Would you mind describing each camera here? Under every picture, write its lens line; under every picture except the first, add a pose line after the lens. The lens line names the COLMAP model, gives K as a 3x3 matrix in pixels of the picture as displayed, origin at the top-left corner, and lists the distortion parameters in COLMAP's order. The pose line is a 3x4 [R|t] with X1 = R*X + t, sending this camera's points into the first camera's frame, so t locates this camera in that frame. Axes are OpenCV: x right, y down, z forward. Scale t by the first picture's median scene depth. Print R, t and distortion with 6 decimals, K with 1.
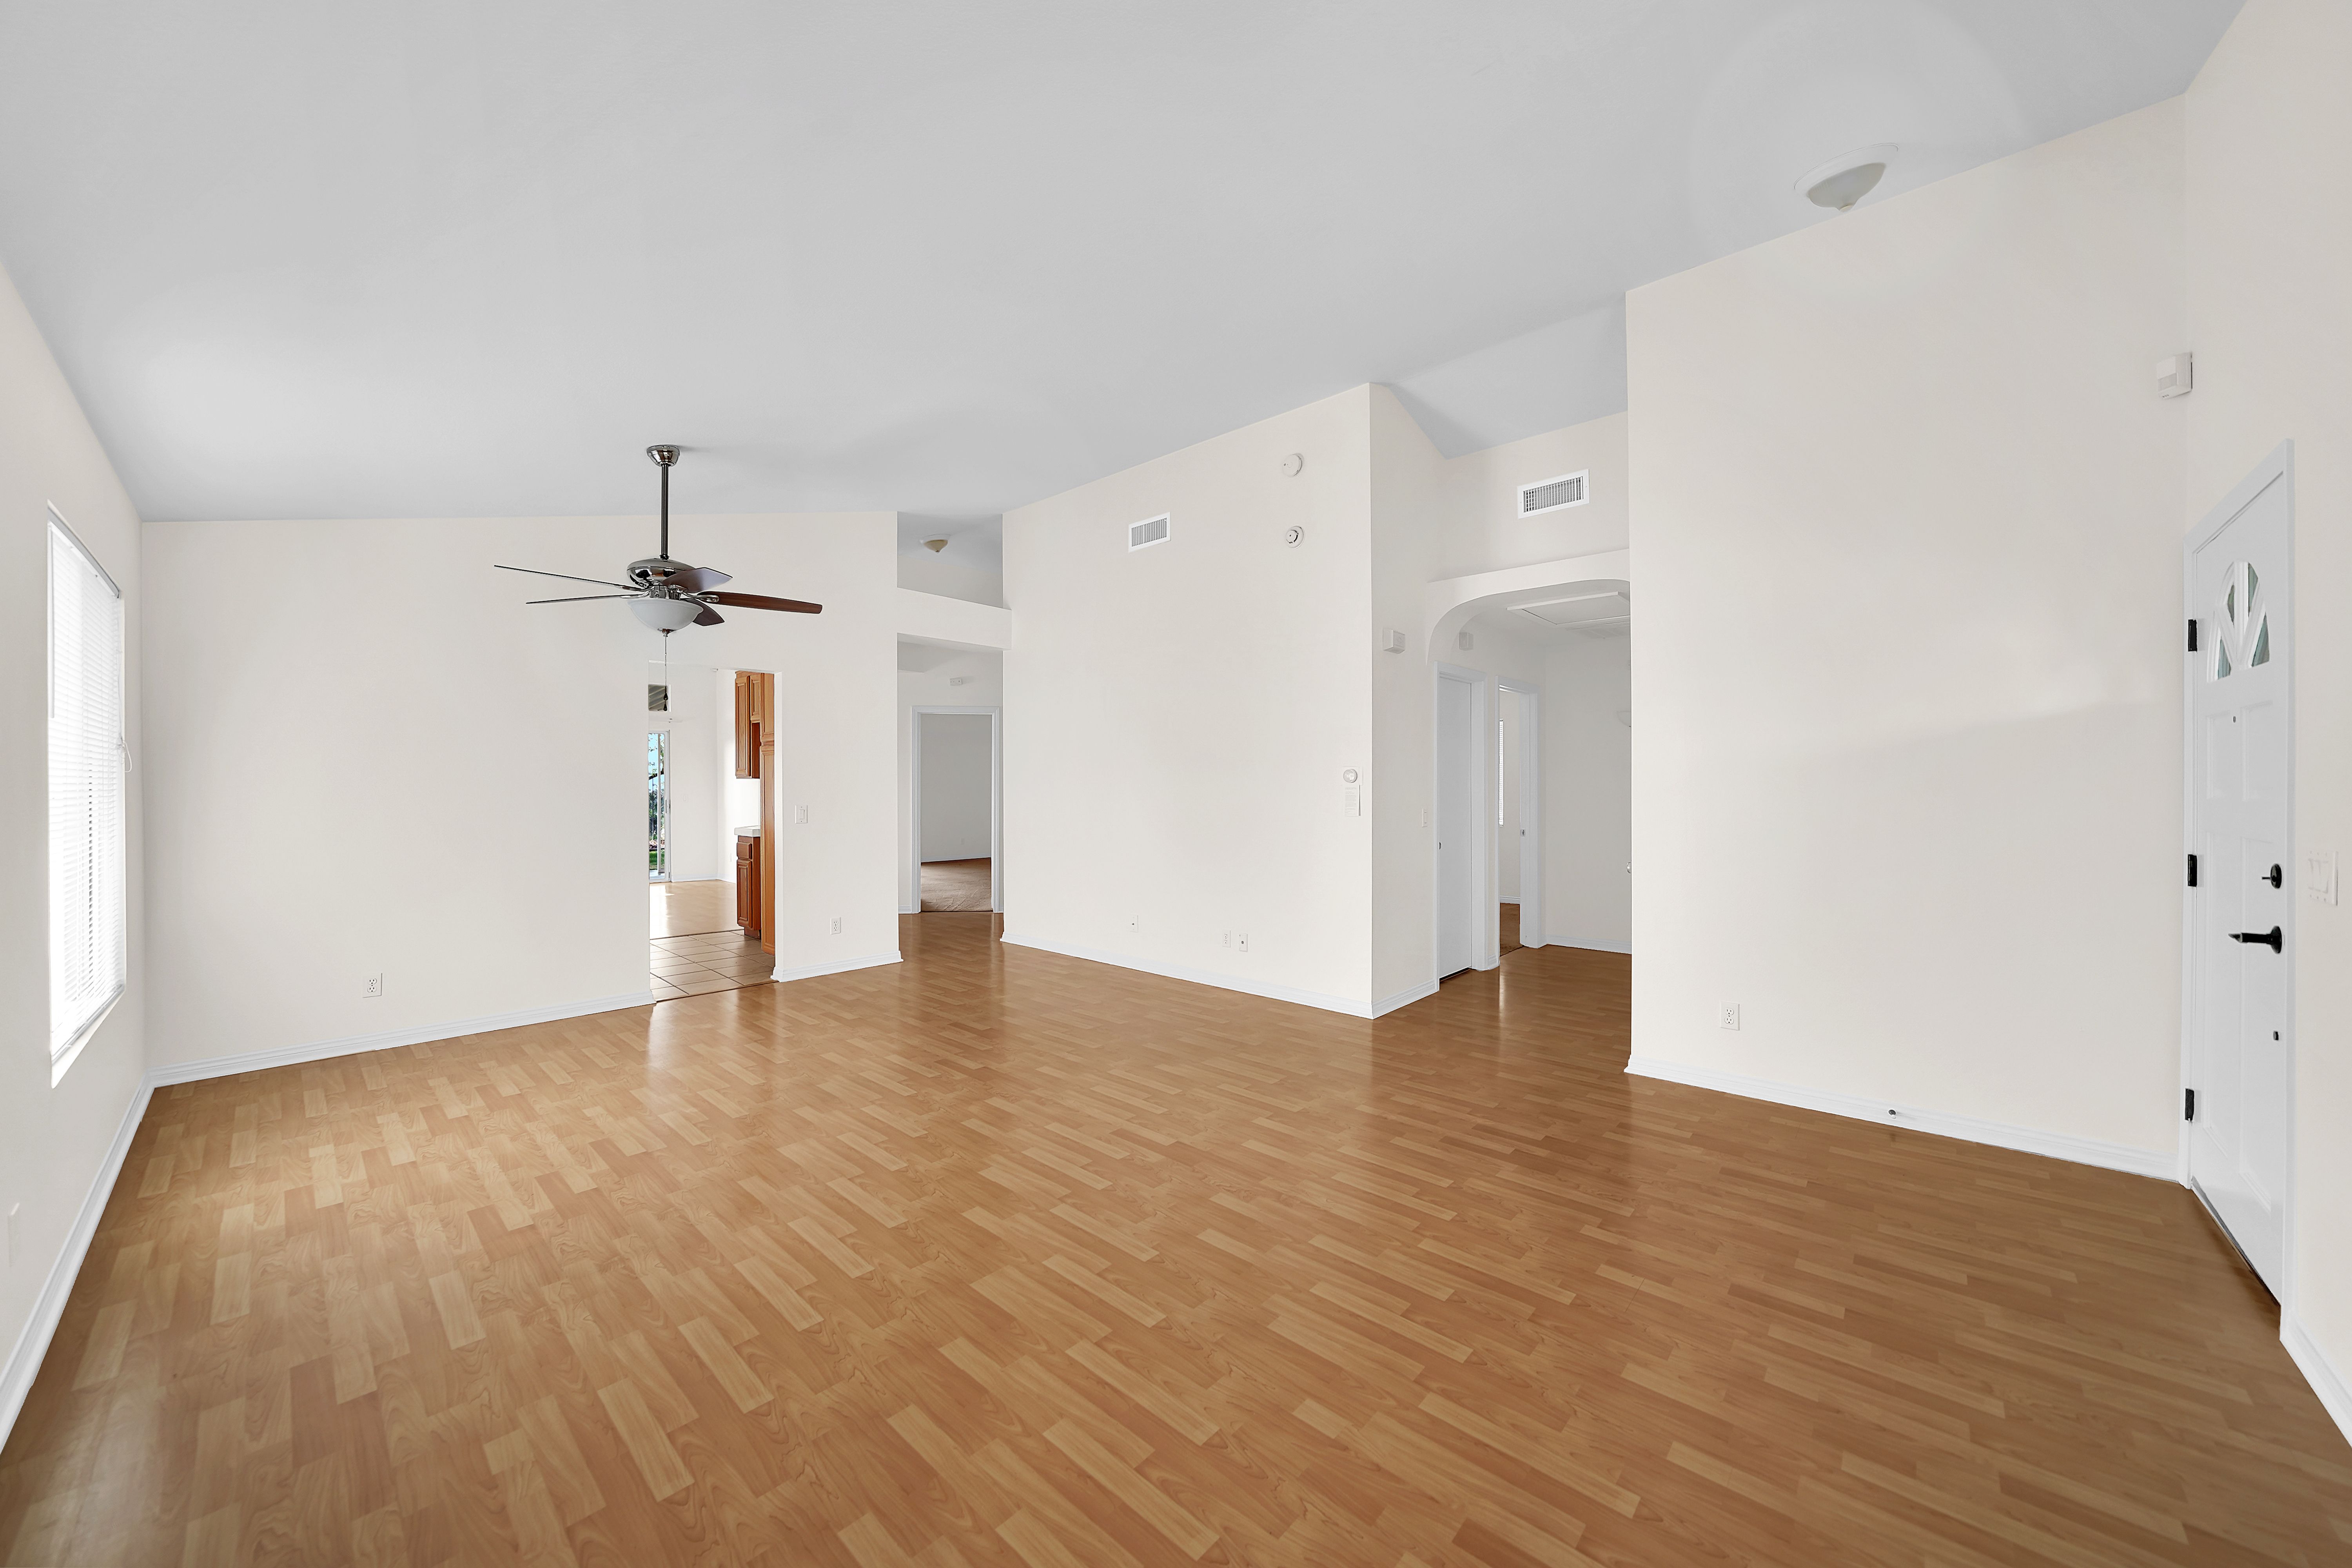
lens RADIAL K [[824.3, 0, 1179.4], [0, 824.3, 795.4], [0, 0, 1]] dist [-0.000145, -0.000014]
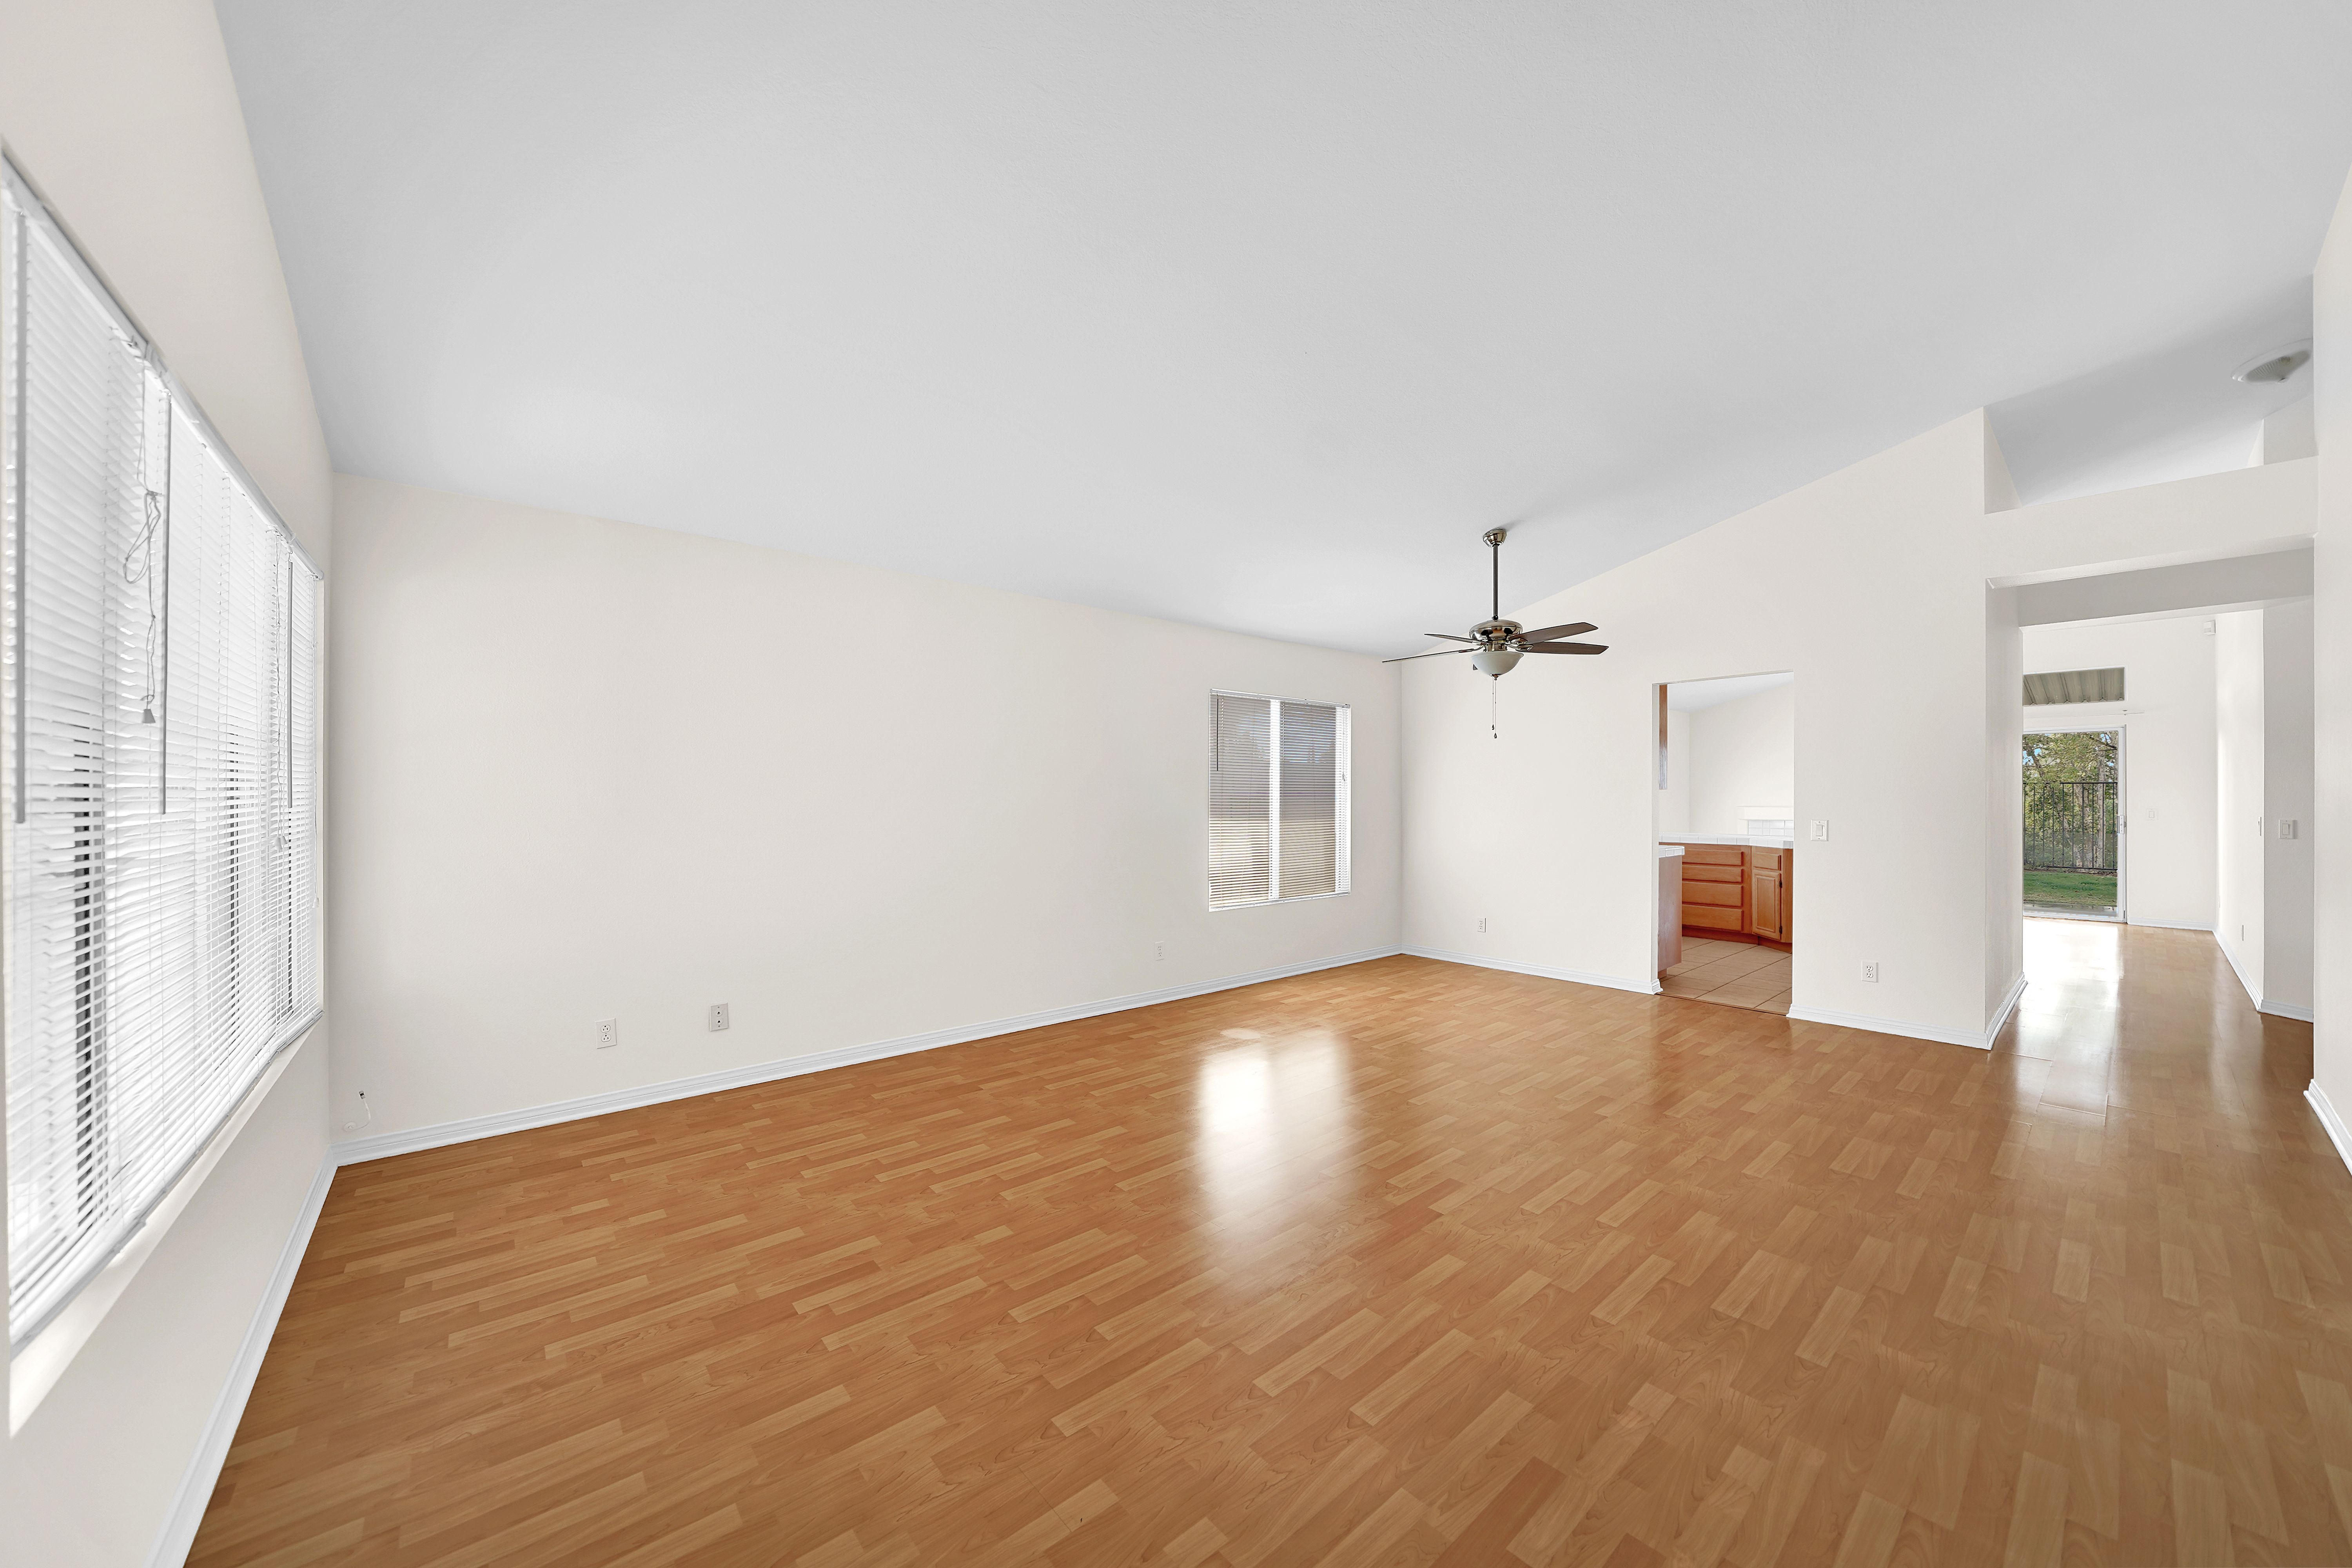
lens RADIAL K [[824.3, 0, 1179.4], [0, 824.3, 795.4], [0, 0, 1]] dist [-0.000145, -0.000014]
pose [[-0.127410, -0.009828, -0.991801, 1.199669], [-0.007548, 0.999932, -0.008939, 0.002659], [0.991821, 0.006347, -0.127476, 1.153754]]
